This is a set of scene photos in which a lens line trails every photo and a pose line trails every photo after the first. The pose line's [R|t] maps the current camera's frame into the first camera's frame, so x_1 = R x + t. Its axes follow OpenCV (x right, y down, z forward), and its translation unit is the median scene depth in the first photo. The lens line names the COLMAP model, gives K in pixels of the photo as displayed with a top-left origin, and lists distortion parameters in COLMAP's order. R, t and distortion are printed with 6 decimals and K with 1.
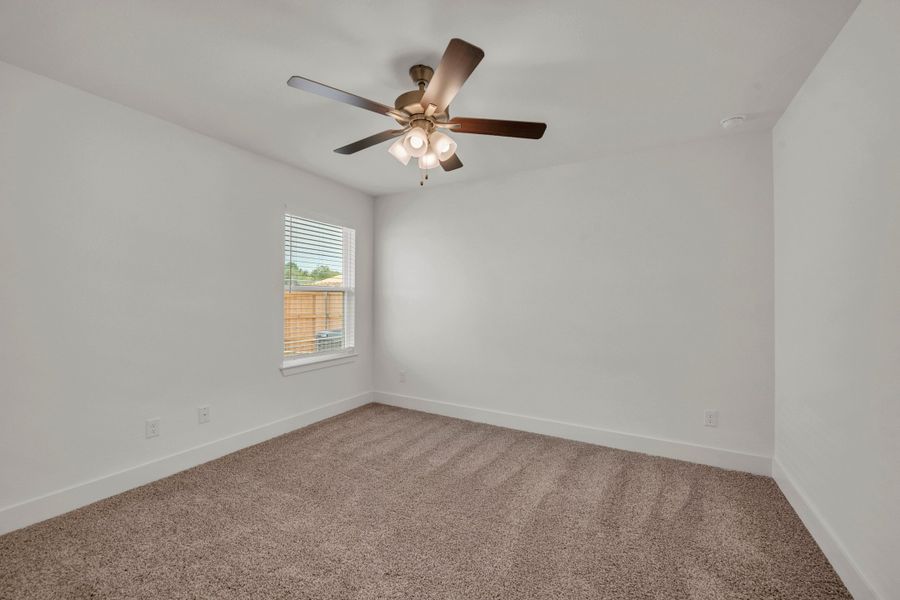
lens RADIAL K [[358.4, 0, 446.5], [0, 358.4, 295.5], [0, 0, 1]] dist [-0.007430, 0.000164]
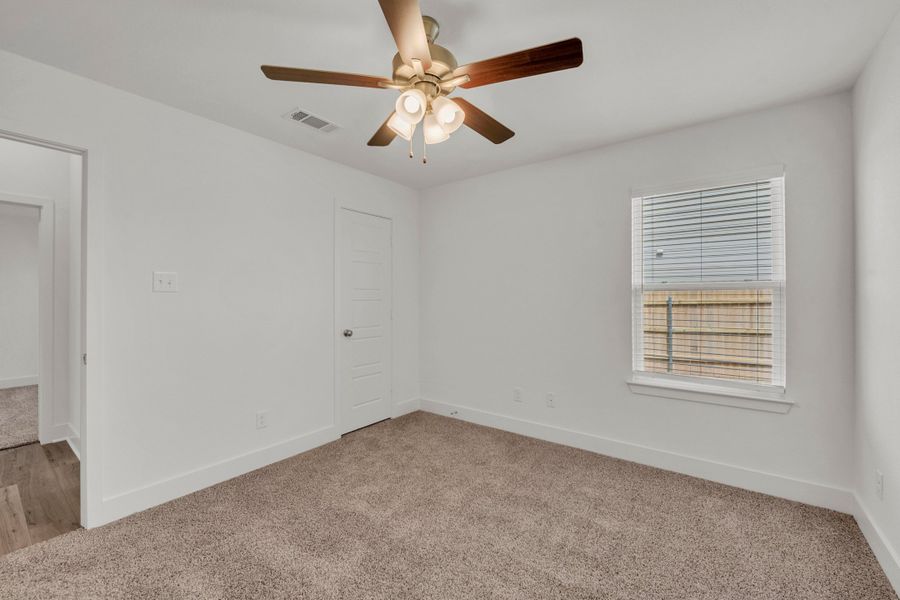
lens RADIAL K [[364.1, 0, 451.8], [0, 364.1, 295.4], [0, 0, 1]] dist [-0.011450, -0.000235]
pose [[-0.106324, -0.000997, -0.994331, 0.351405], [0.011800, 0.999928, -0.002264, -0.003750], [0.994262, -0.011973, -0.106304, 0.545429]]
